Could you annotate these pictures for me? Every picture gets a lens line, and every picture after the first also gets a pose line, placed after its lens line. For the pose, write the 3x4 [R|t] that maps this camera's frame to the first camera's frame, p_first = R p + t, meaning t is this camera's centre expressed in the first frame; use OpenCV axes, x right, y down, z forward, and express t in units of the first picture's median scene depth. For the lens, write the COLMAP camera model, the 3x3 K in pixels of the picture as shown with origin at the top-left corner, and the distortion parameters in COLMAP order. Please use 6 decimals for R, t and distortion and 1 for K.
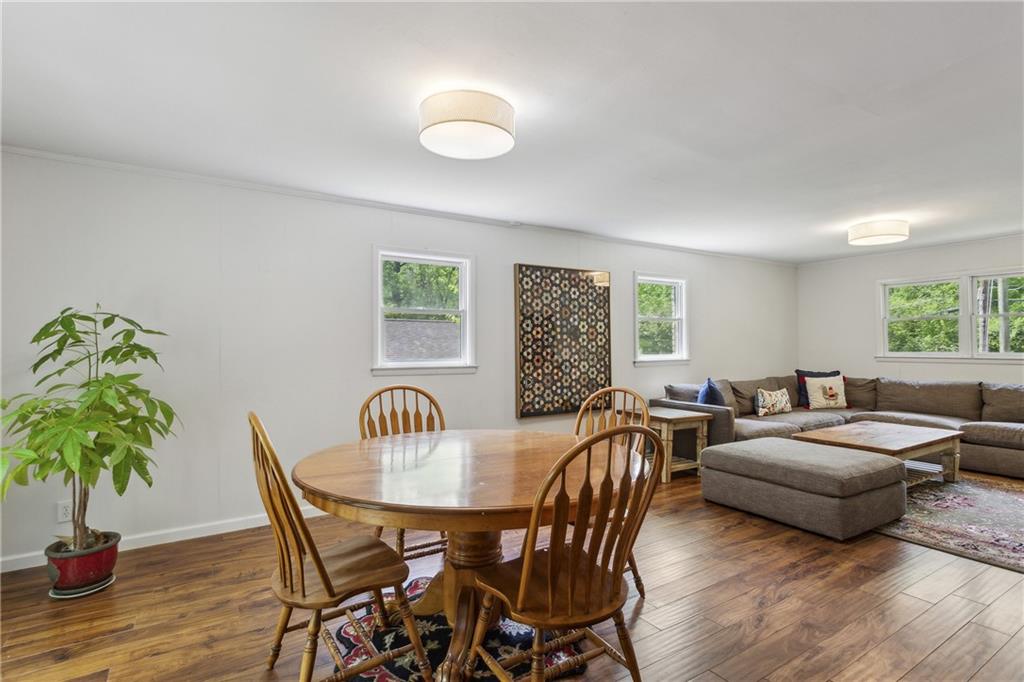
lens RADIAL K [[493.4, 0, 510.8], [0, 493.4, 340.8], [0, 0, 1]] dist [0.005679, 0.000656]
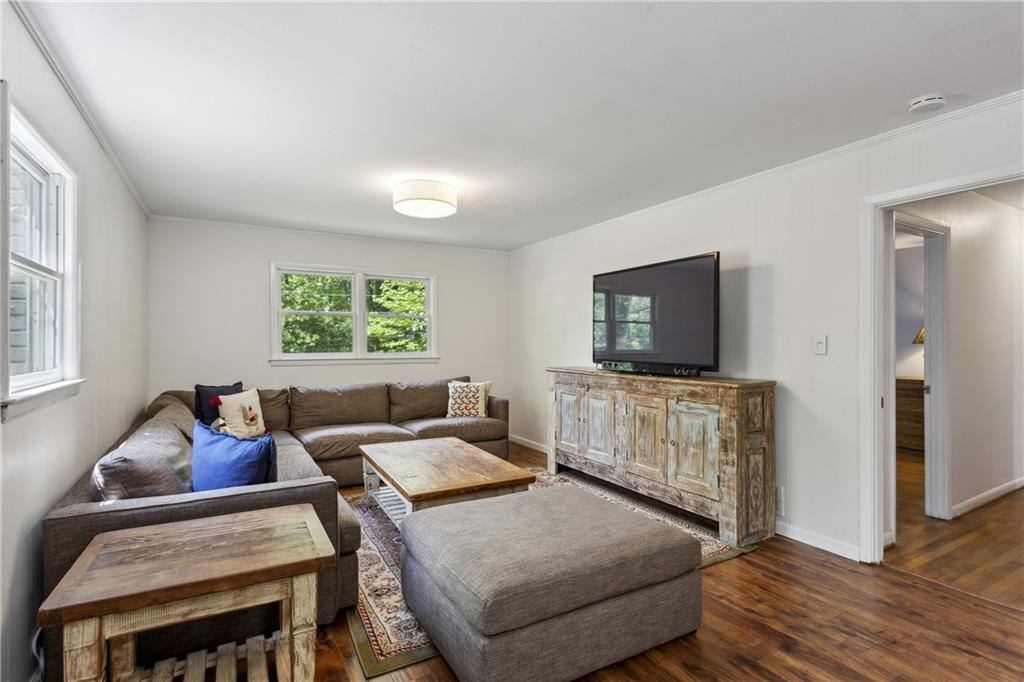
lens RADIAL K [[493.4, 0, 510.6], [0, 493.4, 344.4], [0, 0, 1]] dist [0.005679, 0.000656]
pose [[0.037127, 0.008421, 0.999275, -0.010837], [-0.009726, 0.999920, -0.008065, 0.012387], [-0.999263, -0.009419, 0.037205, 0.667644]]
